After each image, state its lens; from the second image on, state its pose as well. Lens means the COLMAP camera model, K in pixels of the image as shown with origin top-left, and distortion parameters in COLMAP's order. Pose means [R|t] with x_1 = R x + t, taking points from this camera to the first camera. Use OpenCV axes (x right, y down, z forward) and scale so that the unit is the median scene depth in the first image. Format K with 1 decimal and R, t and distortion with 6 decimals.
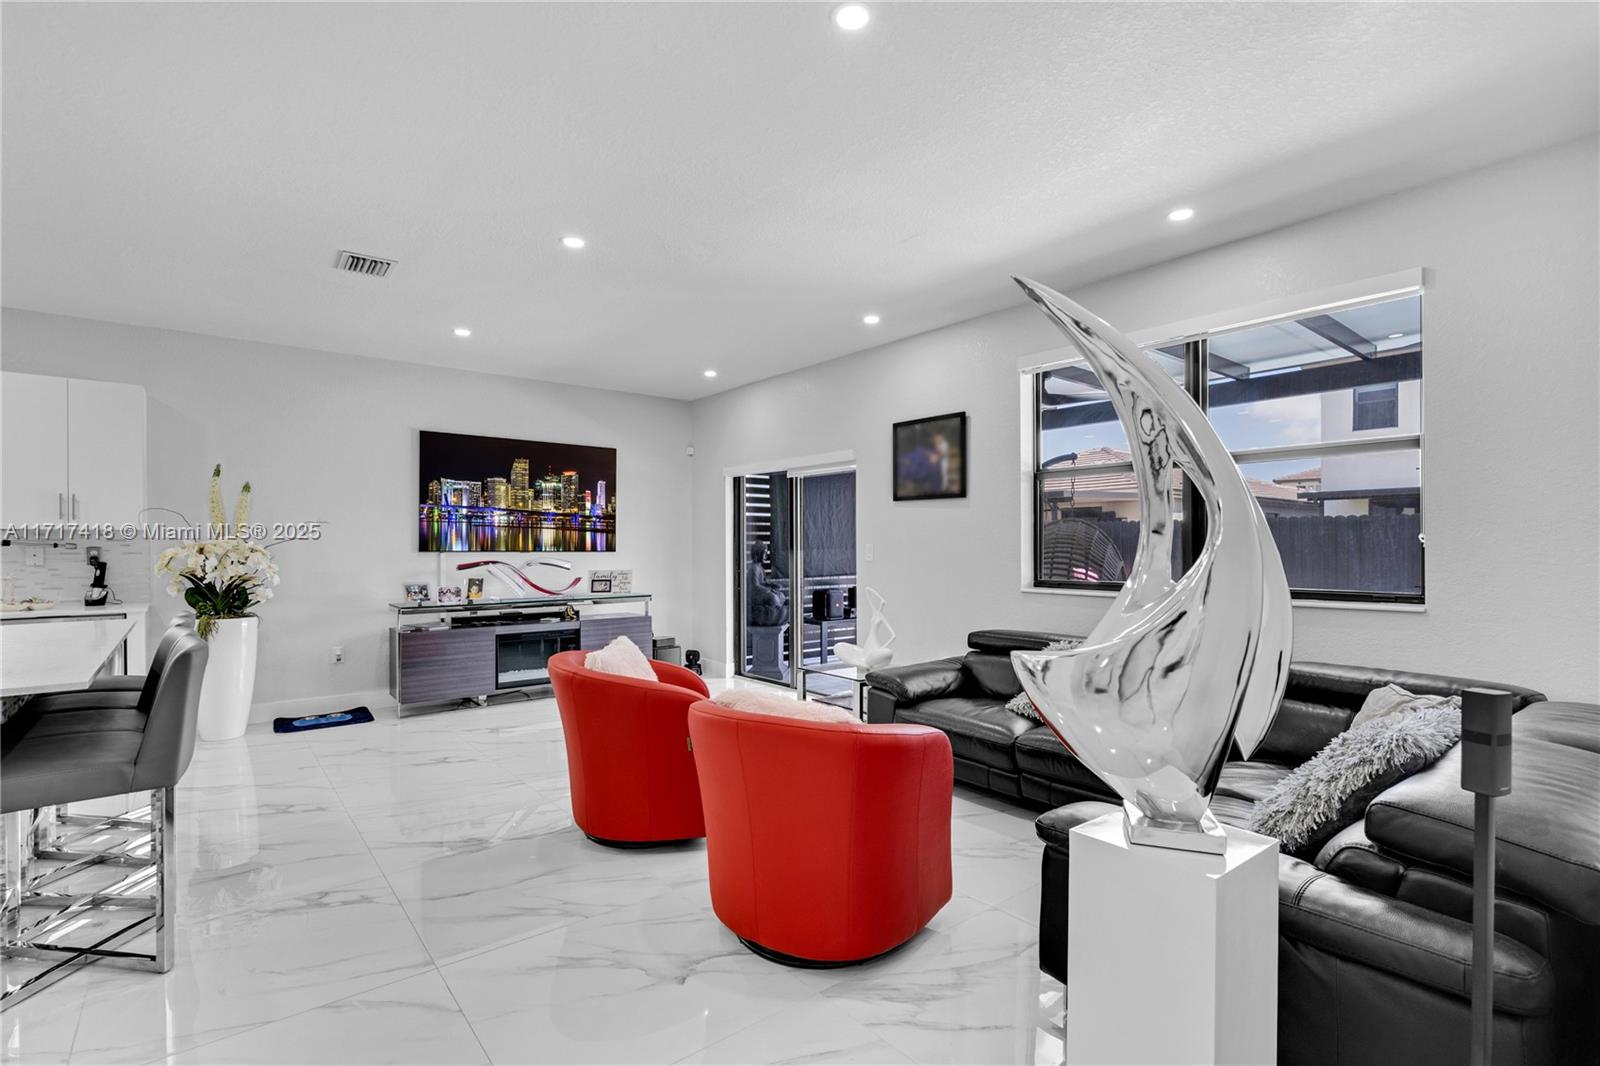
lens RADIAL K [[731.8, 0, 768.6], [0, 731.8, 551.7], [0, 0, 1]] dist [-0.001552, 0.000869]
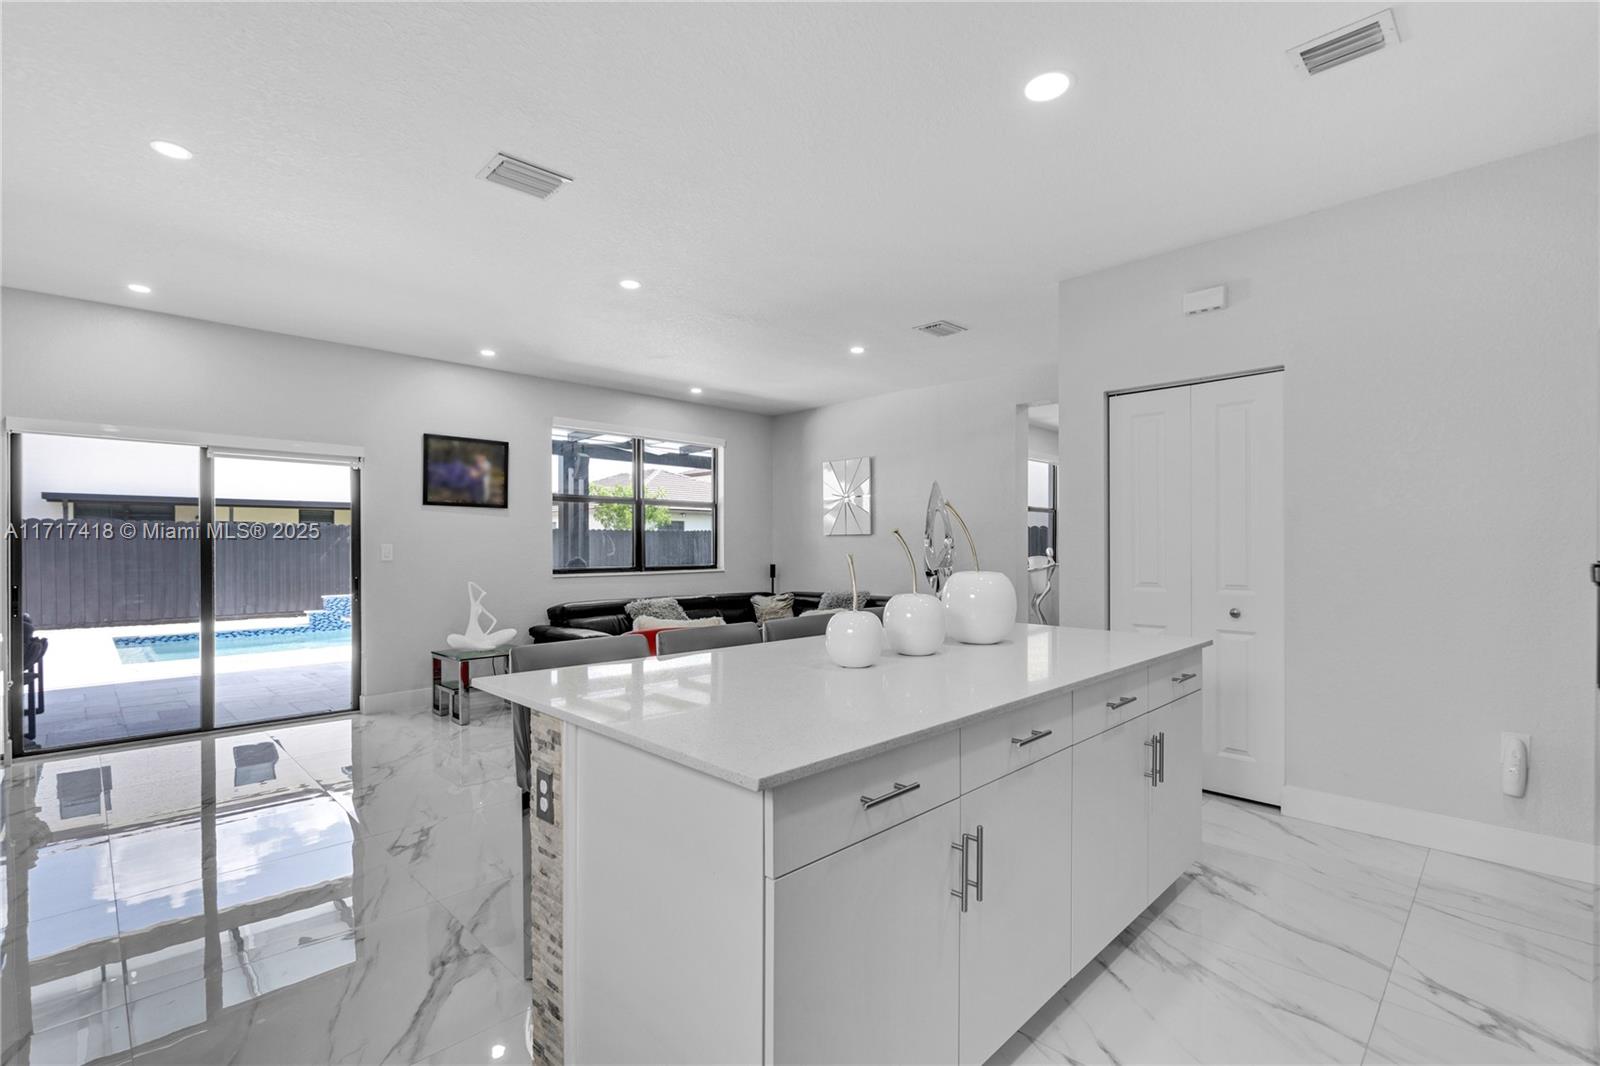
lens RADIAL K [[731.8, 0, 816.2], [0, 731.8, 548.0], [0, 0, 1]] dist [-0.001552, 0.000869]
pose [[-0.136644, 0.000252, 0.990620, -0.827662], [0.011208, 0.999936, 0.001292, -0.000077], [-0.990557, 0.011280, -0.136638, 0.484087]]
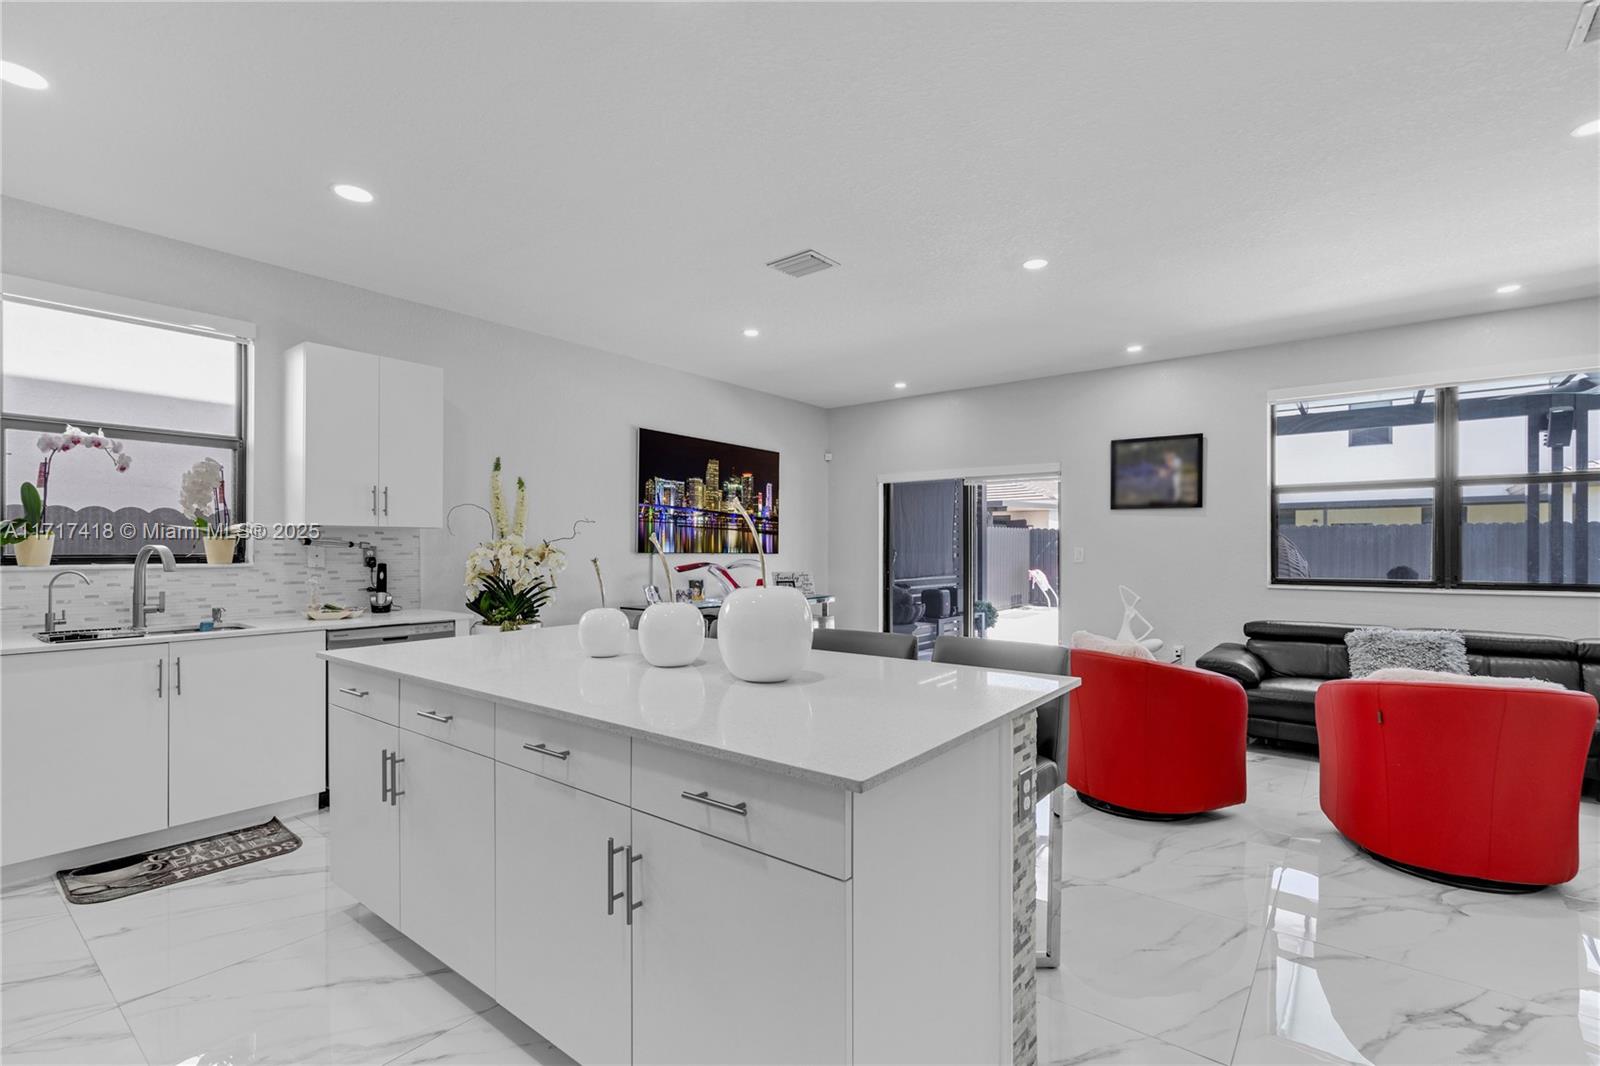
lens RADIAL K [[731.8, 0, 768.7], [0, 731.8, 533.2], [0, 0, 1]] dist [-0.001552, 0.000869]
pose [[0.974275, 0.009484, 0.225161, -0.501324], [-0.002943, 0.999564, -0.029371, 0.001749], [-0.225342, 0.027953, 0.973879, 0.022623]]
